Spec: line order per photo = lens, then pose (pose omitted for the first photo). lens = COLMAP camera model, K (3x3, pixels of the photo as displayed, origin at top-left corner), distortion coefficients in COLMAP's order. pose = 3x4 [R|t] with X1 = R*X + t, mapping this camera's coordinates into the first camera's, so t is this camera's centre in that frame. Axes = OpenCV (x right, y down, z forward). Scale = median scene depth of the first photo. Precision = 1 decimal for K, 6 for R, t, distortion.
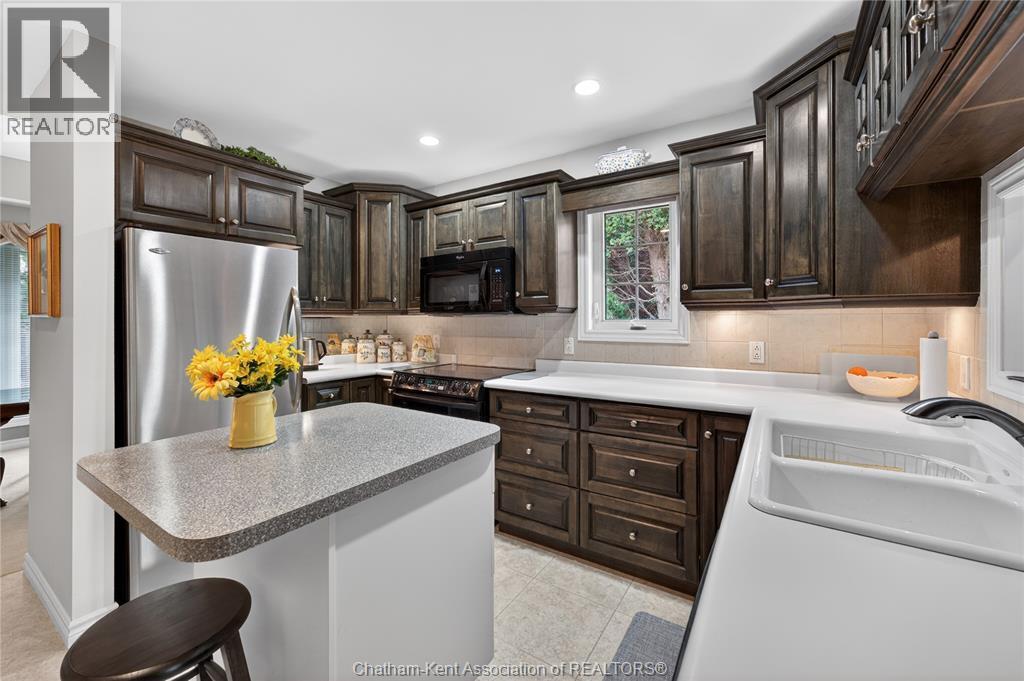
lens RADIAL K [[412.4, 0, 512.9], [0, 412.4, 314.4], [0, 0, 1]] dist [-0.000675, 0.000044]
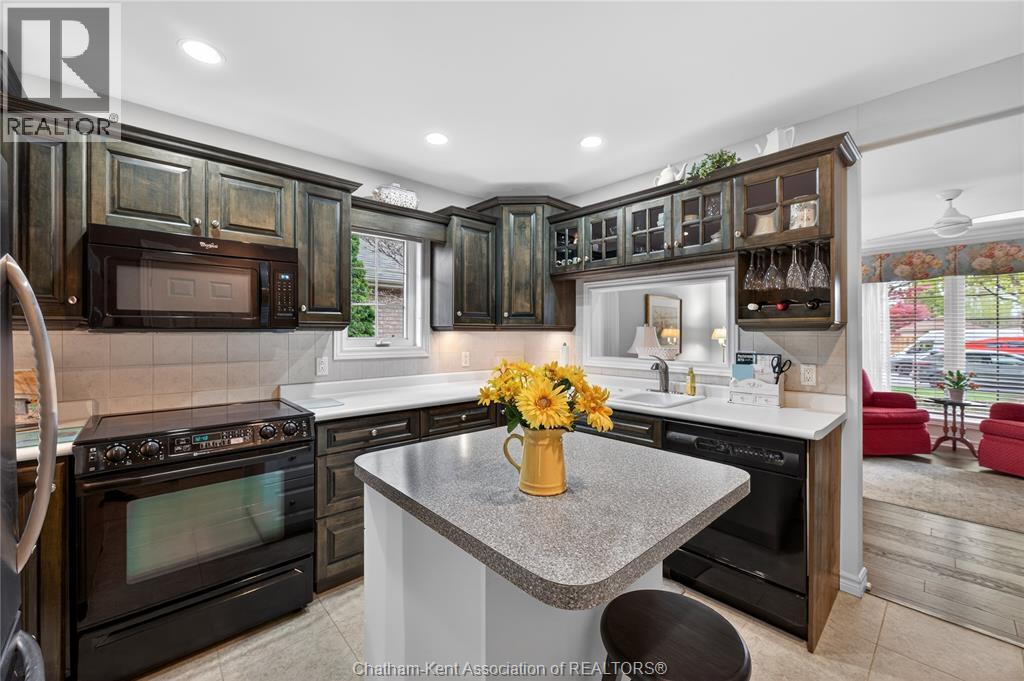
lens RADIAL K [[410.6, 0, 512.4], [0, 410.6, 332.2], [0, 0, 1]] dist [0.002477, 0.000624]
pose [[0.247097, 0.004932, 0.968978, -0.708094], [-0.009338, 0.999953, -0.002709, -0.001565], [-0.968946, -0.008379, 0.247131, 0.395974]]
